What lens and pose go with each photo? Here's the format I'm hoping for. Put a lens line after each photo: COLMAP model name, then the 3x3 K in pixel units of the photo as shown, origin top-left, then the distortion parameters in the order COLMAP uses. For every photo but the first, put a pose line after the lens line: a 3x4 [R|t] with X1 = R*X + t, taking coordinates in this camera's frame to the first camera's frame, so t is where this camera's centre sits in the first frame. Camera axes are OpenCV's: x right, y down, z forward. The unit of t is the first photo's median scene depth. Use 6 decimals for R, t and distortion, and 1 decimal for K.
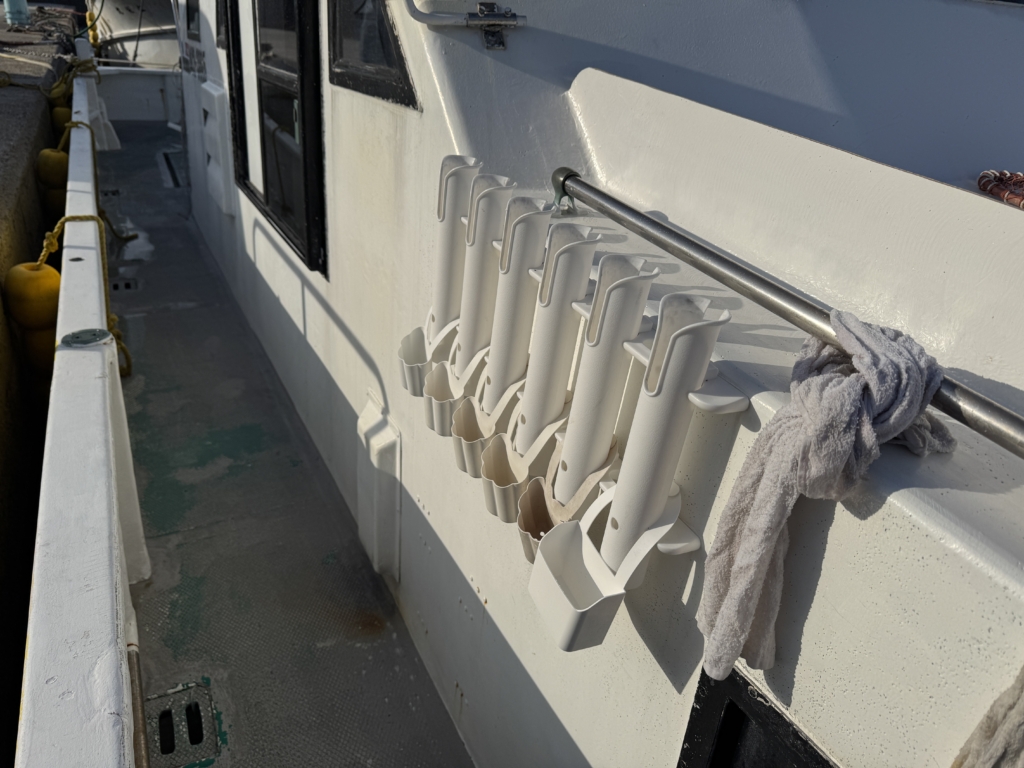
lens RADIAL K [[746.2, 0, 512.0], [0, 746.2, 384.0], [0, 0, 1]] dist [0.027853, -0.072845]
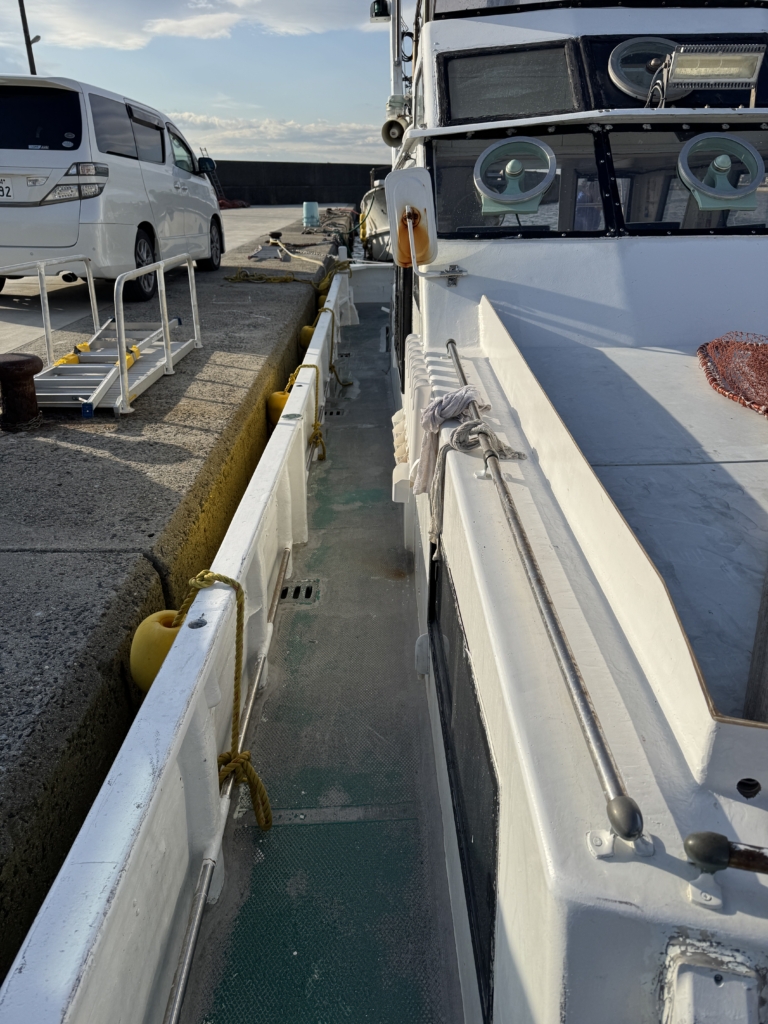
lens RADIAL K [[709.3, 0, 384.0], [0, 709.3, 512.0], [0, 0, 1]] dist [0.001406, -0.003830]
pose [[0.896482, 0.097534, -0.432211, 0.200514], [-0.113551, 0.993467, -0.011337, 0.068539], [0.428282, 0.059241, 0.901701, -0.245276]]
